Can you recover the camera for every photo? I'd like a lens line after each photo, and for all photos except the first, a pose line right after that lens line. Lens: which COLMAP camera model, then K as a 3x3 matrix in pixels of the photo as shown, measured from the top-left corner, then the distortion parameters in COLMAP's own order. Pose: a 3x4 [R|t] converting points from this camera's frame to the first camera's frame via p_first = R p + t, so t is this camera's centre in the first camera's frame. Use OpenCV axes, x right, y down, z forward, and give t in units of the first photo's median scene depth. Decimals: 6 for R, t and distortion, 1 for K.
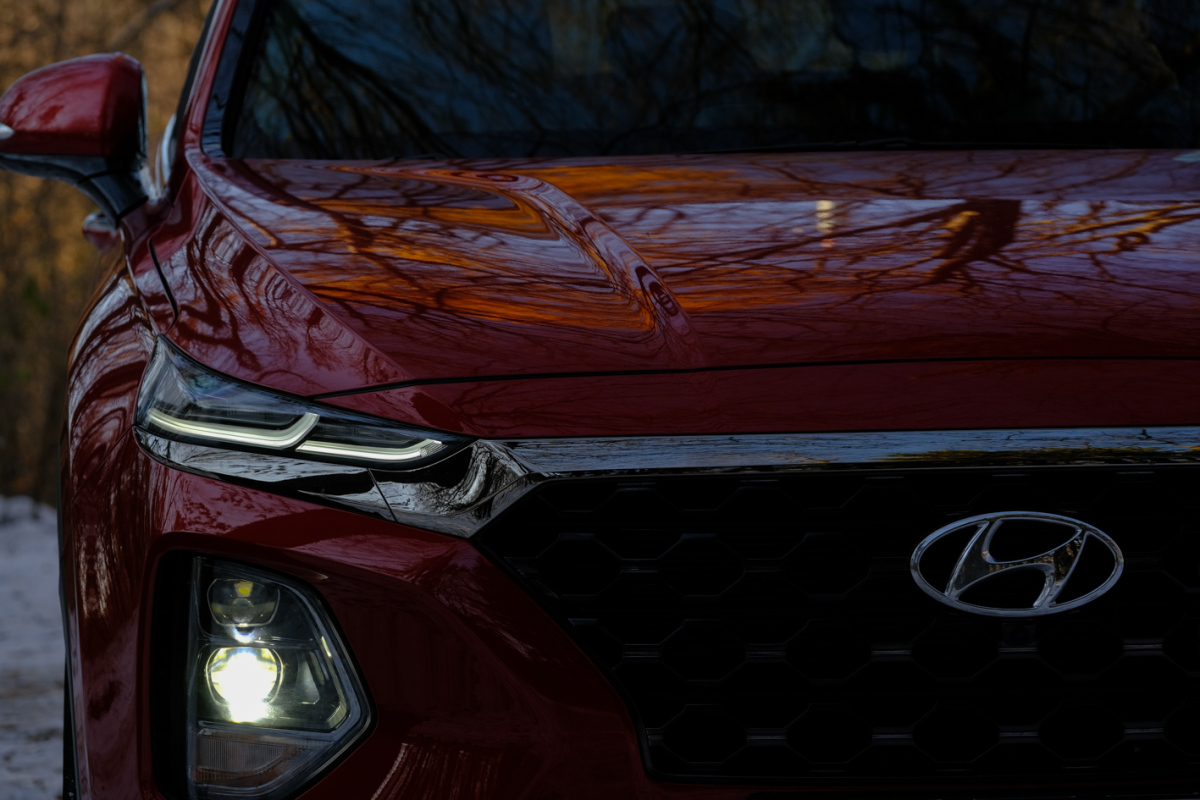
lens RADIAL K [[5243.6, 0, 600.0], [0, 5243.6, 400.0], [0, 0, 1]] dist [-0.302409, 10.804073]
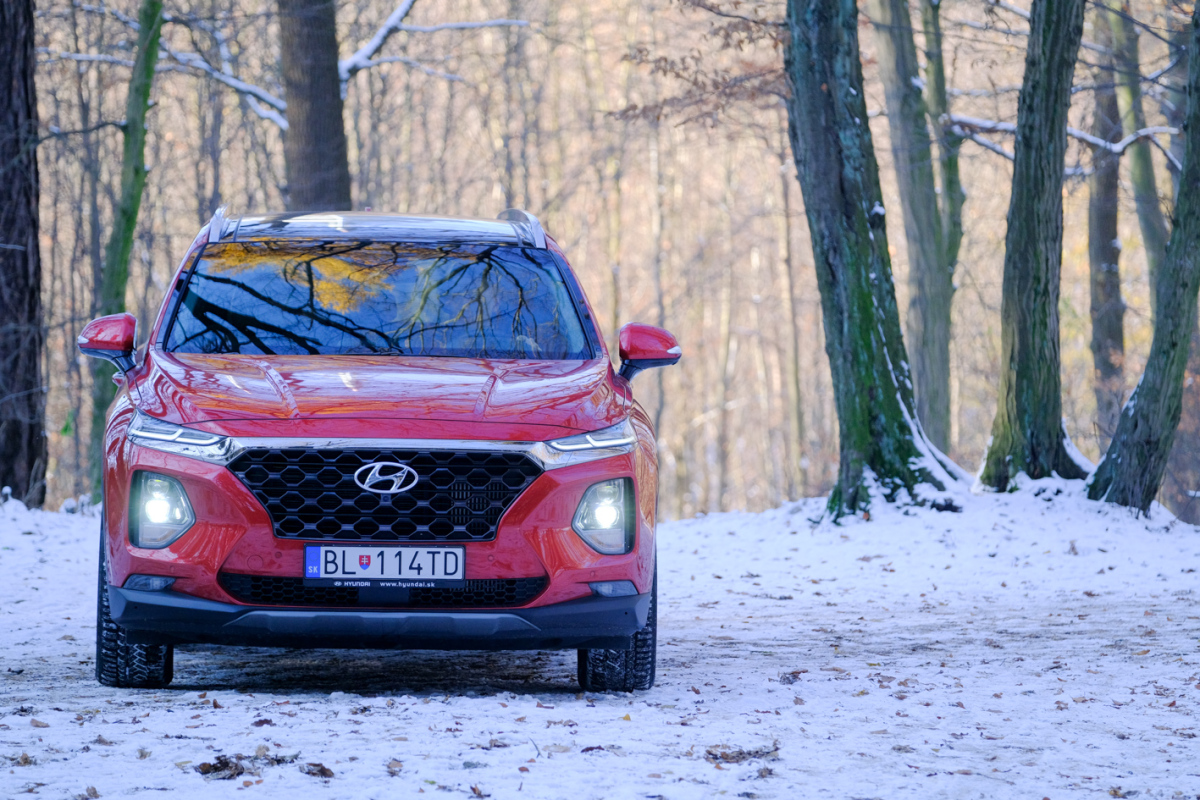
lens RADIAL K [[5970.8, 0, 600.0], [0, 5970.8, 400.0], [0, 0, 1]] dist [0.358676, 14.994013]
pose [[0.999422, 0.027747, -0.019629, 0.292136], [-0.028542, 0.998732, -0.041471, 0.137298], [0.018453, 0.042008, 0.998947, -2.856492]]
